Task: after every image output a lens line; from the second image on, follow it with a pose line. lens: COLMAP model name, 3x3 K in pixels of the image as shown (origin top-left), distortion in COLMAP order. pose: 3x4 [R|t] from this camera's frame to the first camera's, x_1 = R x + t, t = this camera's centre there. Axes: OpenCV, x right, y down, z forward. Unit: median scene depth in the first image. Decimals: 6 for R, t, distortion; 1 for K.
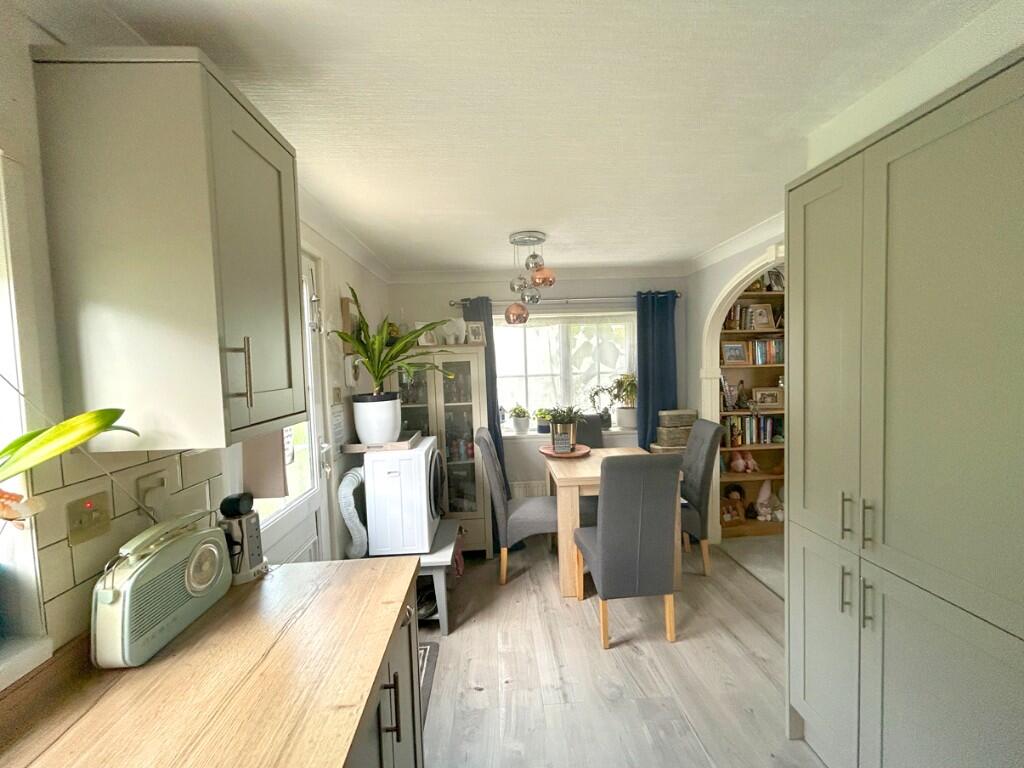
lens RADIAL K [[413.2, 0, 512.0], [0, 413.2, 384.0], [0, 0, 1]] dist [-0.000243, -0.000135]
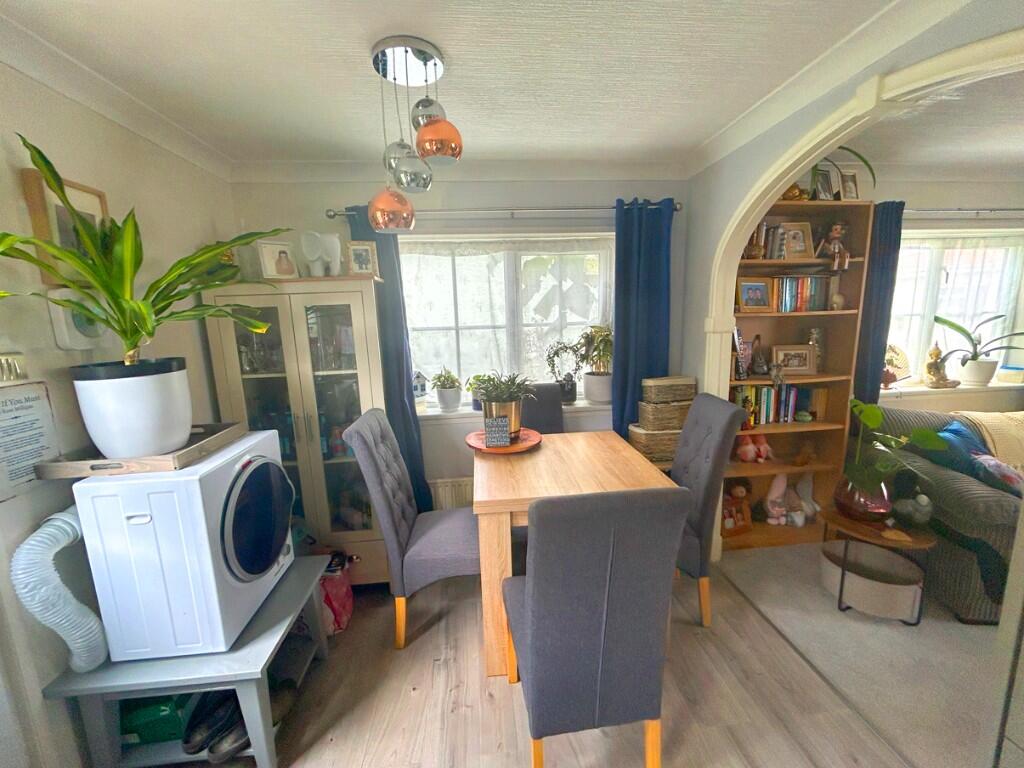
lens RADIAL K [[413.2, 0, 512.0], [0, 413.2, 384.0], [0, 0, 1]] dist [-0.000243, -0.000135]
pose [[0.998990, -0.005000, 0.044645, 0.104773], [-0.000222, 0.993226, 0.116198, -0.007708], [-0.044924, -0.116091, 0.992222, 0.319457]]
